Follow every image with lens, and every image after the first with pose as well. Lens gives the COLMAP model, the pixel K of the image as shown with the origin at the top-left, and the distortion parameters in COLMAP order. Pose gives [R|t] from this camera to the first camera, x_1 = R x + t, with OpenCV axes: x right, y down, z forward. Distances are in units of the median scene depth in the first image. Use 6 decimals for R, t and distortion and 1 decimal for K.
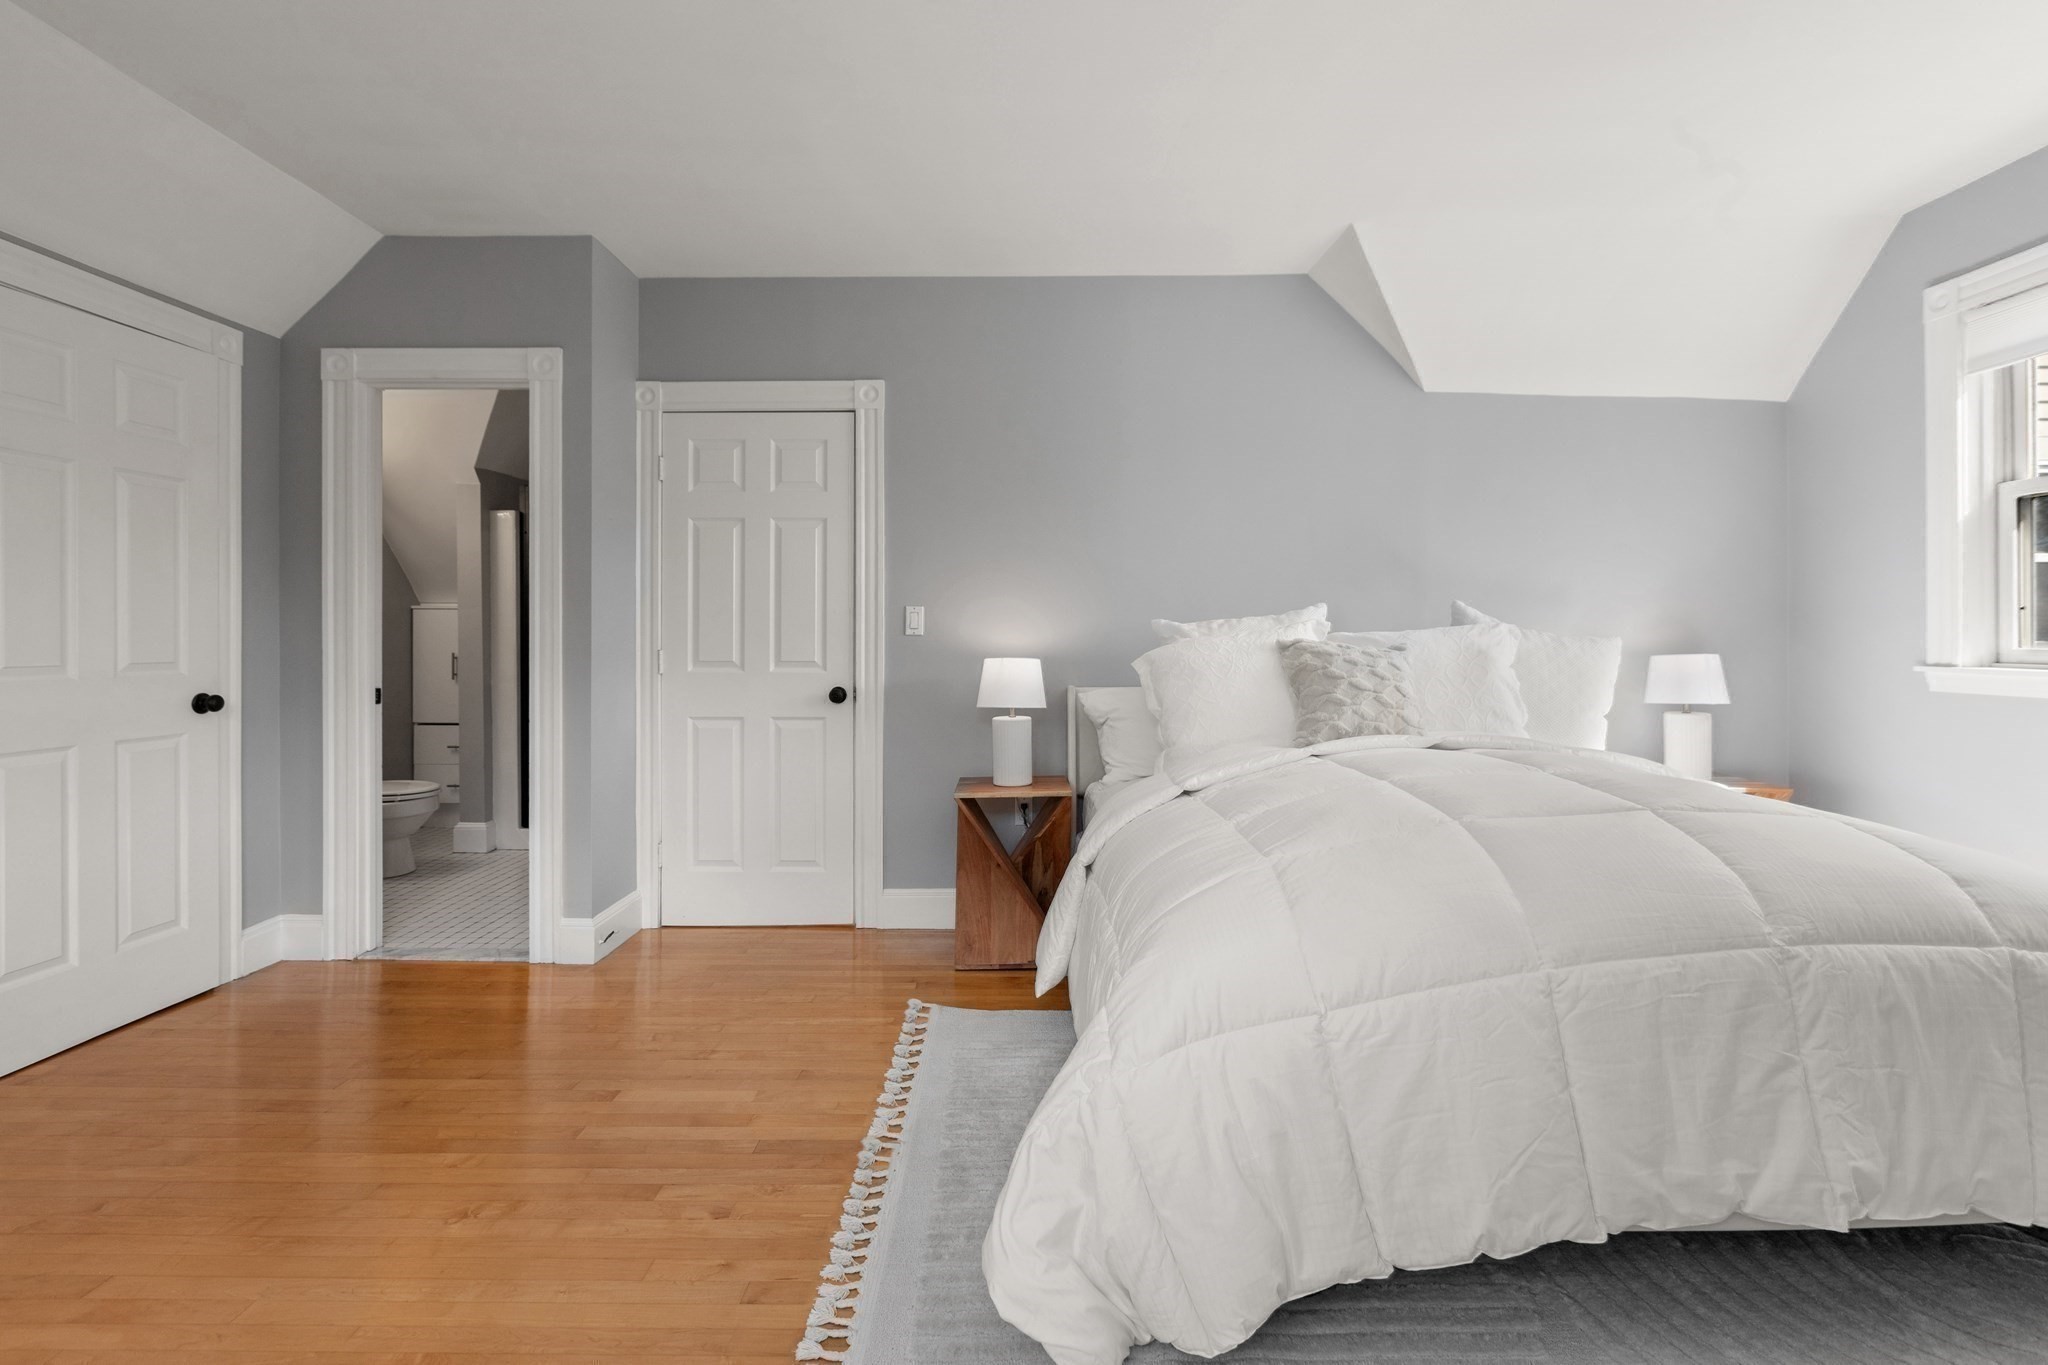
lens RADIAL K [[931.4, 0, 1053.4], [0, 931.4, 633.0], [0, 0, 1]] dist [0.007458, -0.001339]
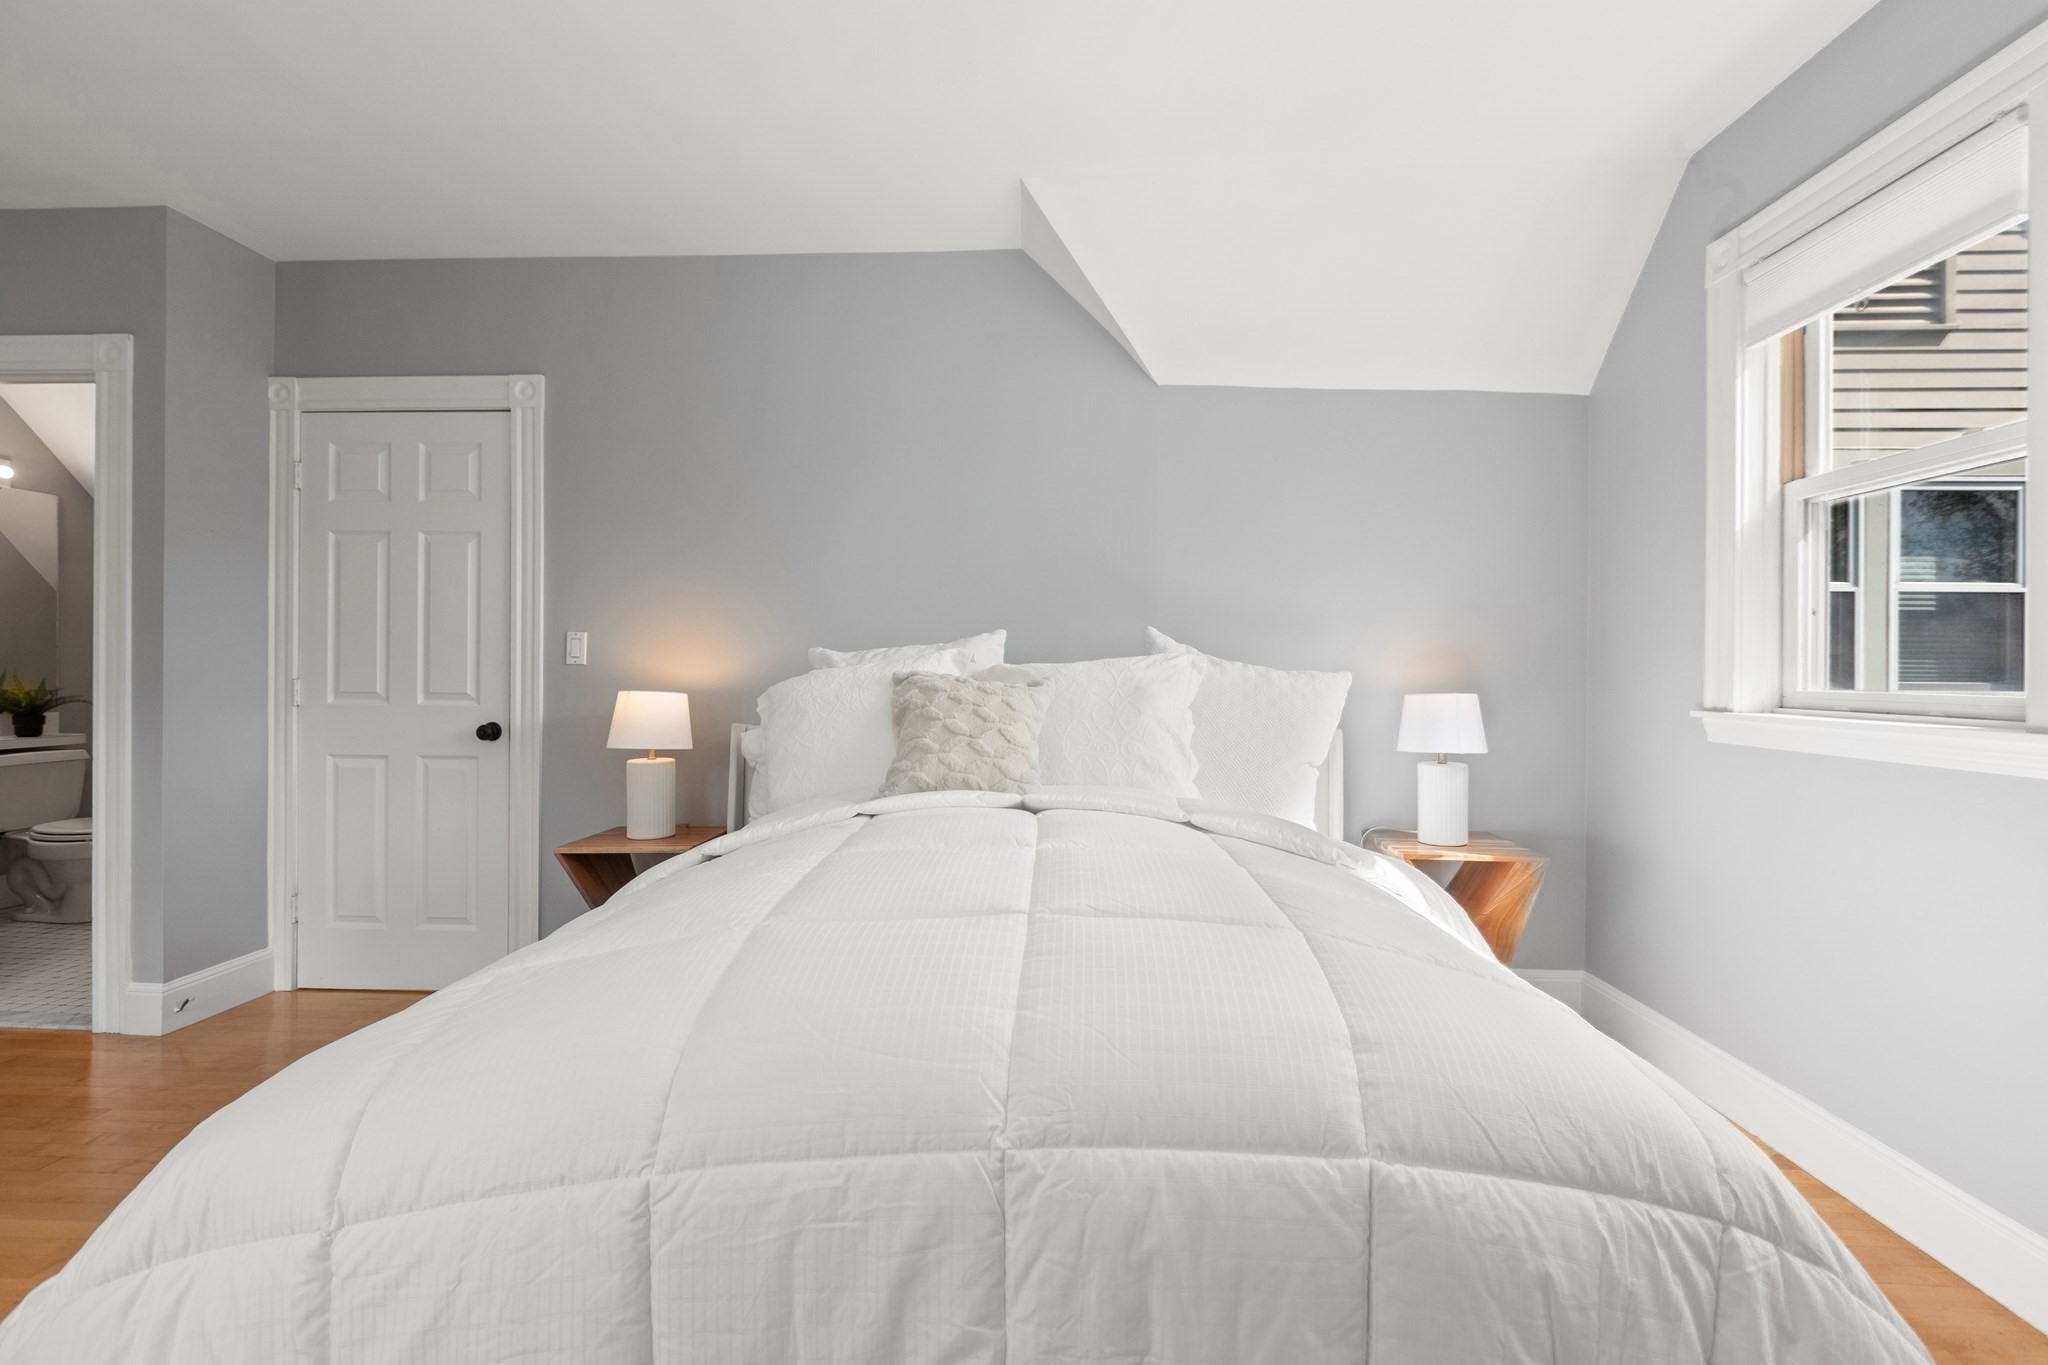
lens RADIAL K [[931.4, 0, 1019.3], [0, 931.4, 667.7], [0, 0, 1]] dist [0.007458, -0.001339]
pose [[0.998983, 0.007458, -0.044464, 0.346747], [-0.007420, 0.999972, 0.001013, 0.001641], [0.044470, -0.000682, 0.999010, 0.153991]]
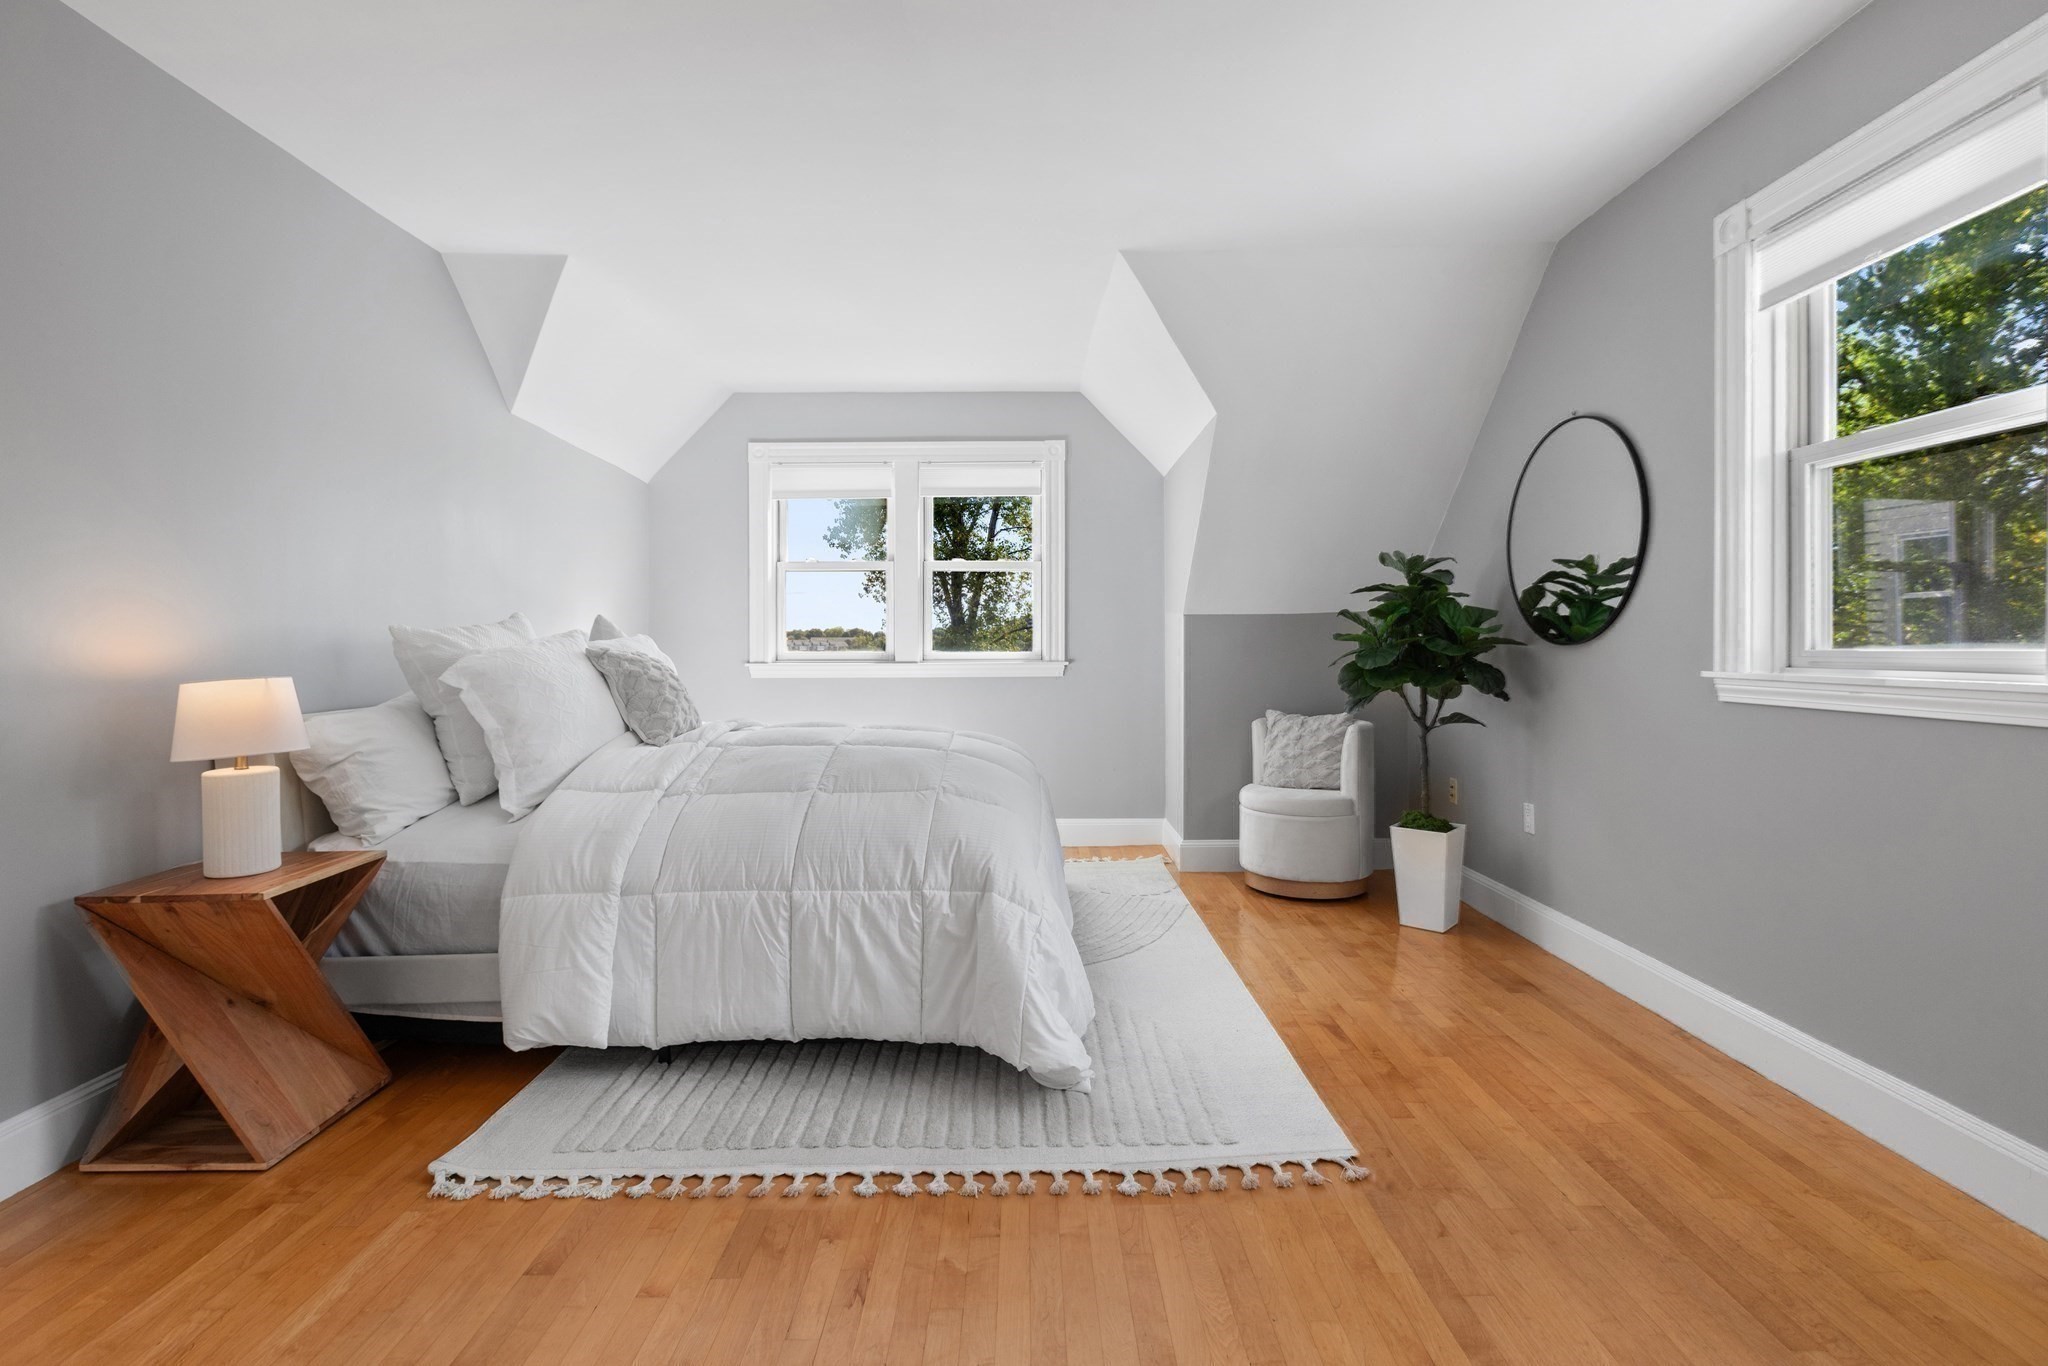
lens RADIAL K [[931.4, 0, 1017.9], [0, 931.4, 647.3], [0, 0, 1]] dist [0.007458, -0.001339]
pose [[-0.004547, -0.000200, 0.999990, -0.713205], [-0.002025, 0.999998, 0.000190, 0.004876], [-0.999988, -0.002024, -0.004548, 0.475763]]
